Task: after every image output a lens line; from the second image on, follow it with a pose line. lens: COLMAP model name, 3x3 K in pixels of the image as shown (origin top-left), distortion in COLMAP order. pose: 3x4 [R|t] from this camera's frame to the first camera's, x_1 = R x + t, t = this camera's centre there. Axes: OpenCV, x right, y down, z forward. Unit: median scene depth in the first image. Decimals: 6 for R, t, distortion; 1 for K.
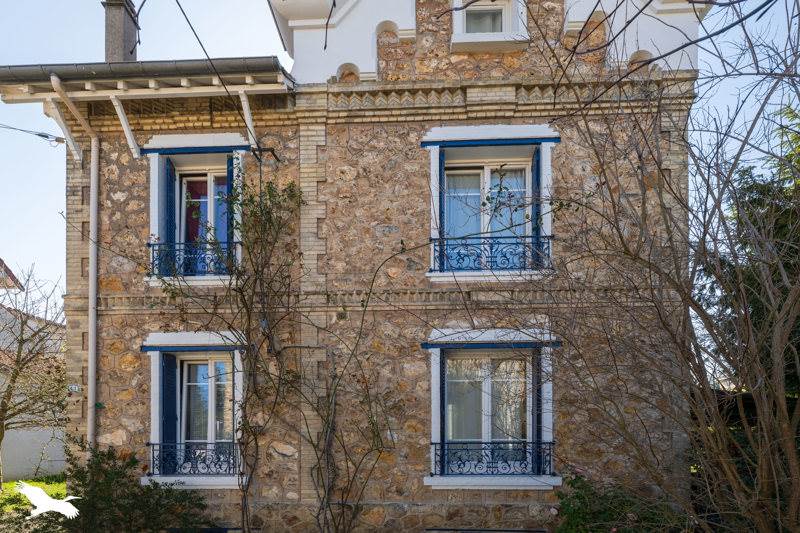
lens RADIAL K [[328.6, 0, 398.9], [0, 328.6, 264.0], [0, 0, 1]] dist [-0.002670, -0.000144]
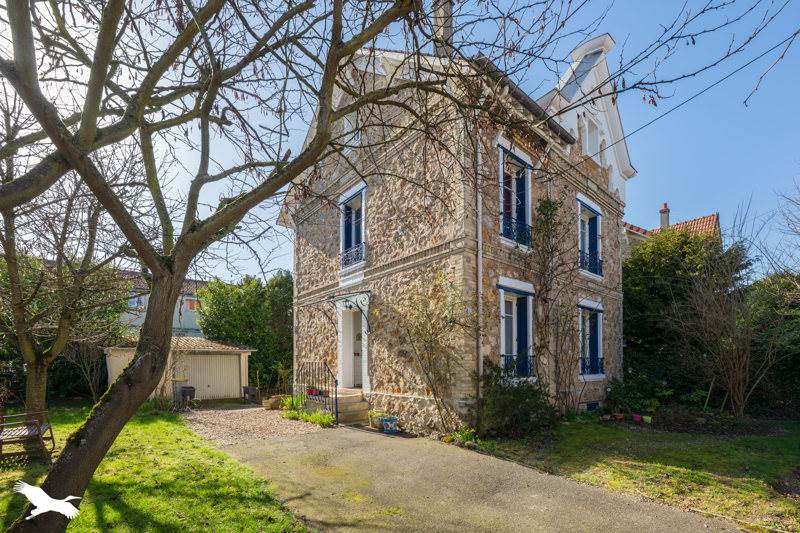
lens RADIAL K [[320.6, 0, 399.0], [0, 320.6, 265.6], [0, 0, 1]] dist [0.000844, 0.000334]
pose [[0.548714, 0.129450, -0.825927, 0.176771], [-0.012122, 0.989067, 0.146967, -0.041814], [0.835922, -0.070631, 0.544284, -0.148482]]
